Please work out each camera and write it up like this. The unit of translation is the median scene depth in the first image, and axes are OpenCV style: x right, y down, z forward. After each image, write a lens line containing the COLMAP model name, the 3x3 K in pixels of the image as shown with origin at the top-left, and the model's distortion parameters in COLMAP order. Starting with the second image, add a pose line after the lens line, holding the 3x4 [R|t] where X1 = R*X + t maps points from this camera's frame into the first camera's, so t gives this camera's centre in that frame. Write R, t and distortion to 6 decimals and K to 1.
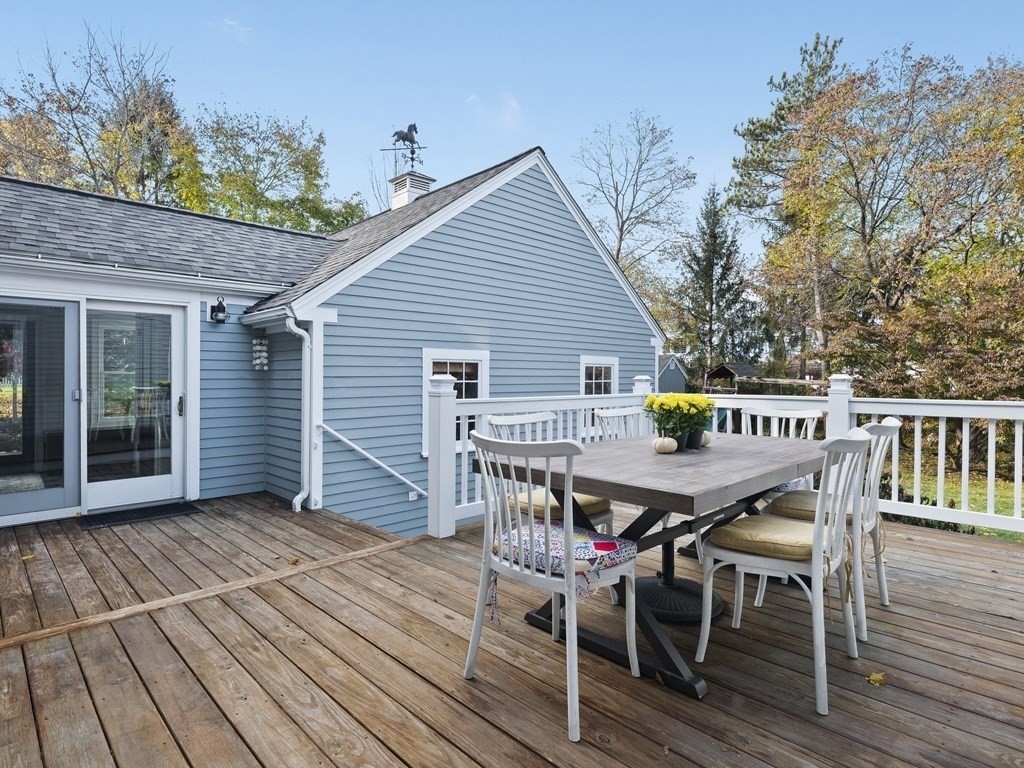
lens RADIAL K [[549.5, 0, 512.0], [0, 549.5, 384.0], [0, 0, 1]] dist [0.001127, 0.000214]
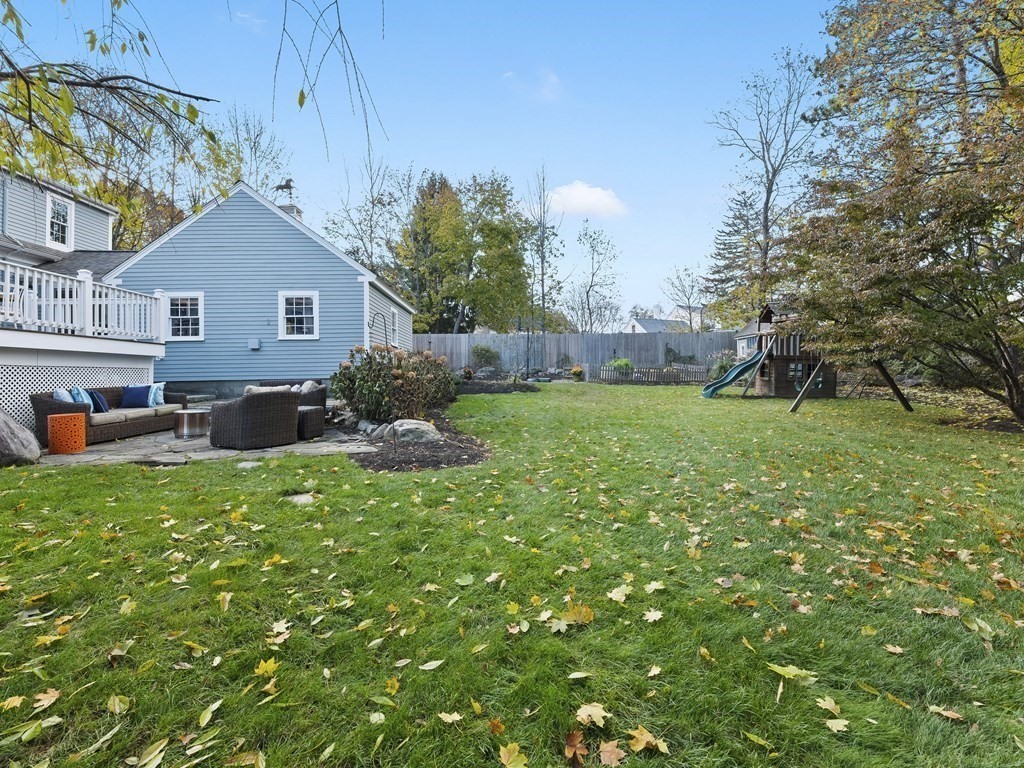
lens RADIAL K [[475.0, 0, 513.6], [0, 475.0, 365.9], [0, 0, 1]] dist [-0.004751, -0.000669]
pose [[0.746082, -0.026199, -0.665339, 1.608251], [0.009562, 0.999544, -0.028637, 0.223073], [0.665786, 0.015004, 0.745992, 0.395628]]
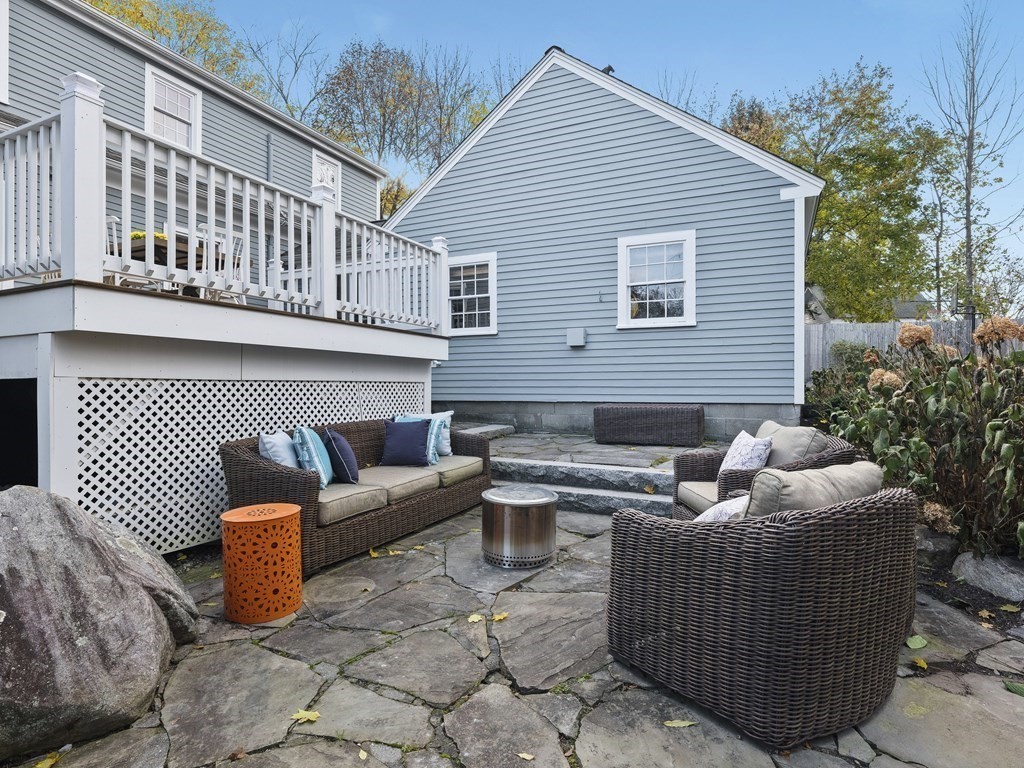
lens RADIAL K [[554.0, 0, 512.0], [0, 554.0, 384.0], [0, 0, 1]] dist [-0.001073, -0.000809]
pose [[0.352456, -0.004450, -0.935818, 0.905060], [-0.007876, 0.999939, -0.007721, 0.194292], [0.935795, 0.010092, 0.352400, 0.513954]]
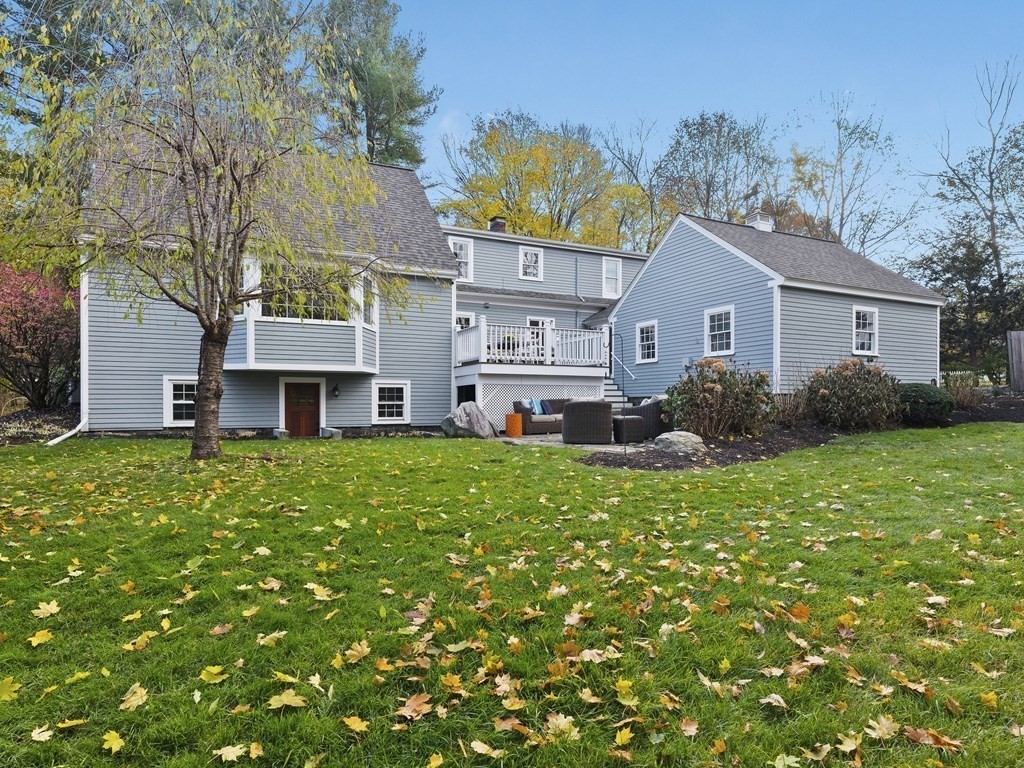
lens RADIAL K [[578.5, 0, 512.2], [0, 578.5, 404.9], [0, 0, 1]] dist [0.001375, 0.000407]
pose [[-0.310204, 0.000396, -0.950670, 2.043787], [-0.007441, 0.999968, 0.002845, 0.245956], [0.950641, 0.007956, -0.310191, 0.983733]]
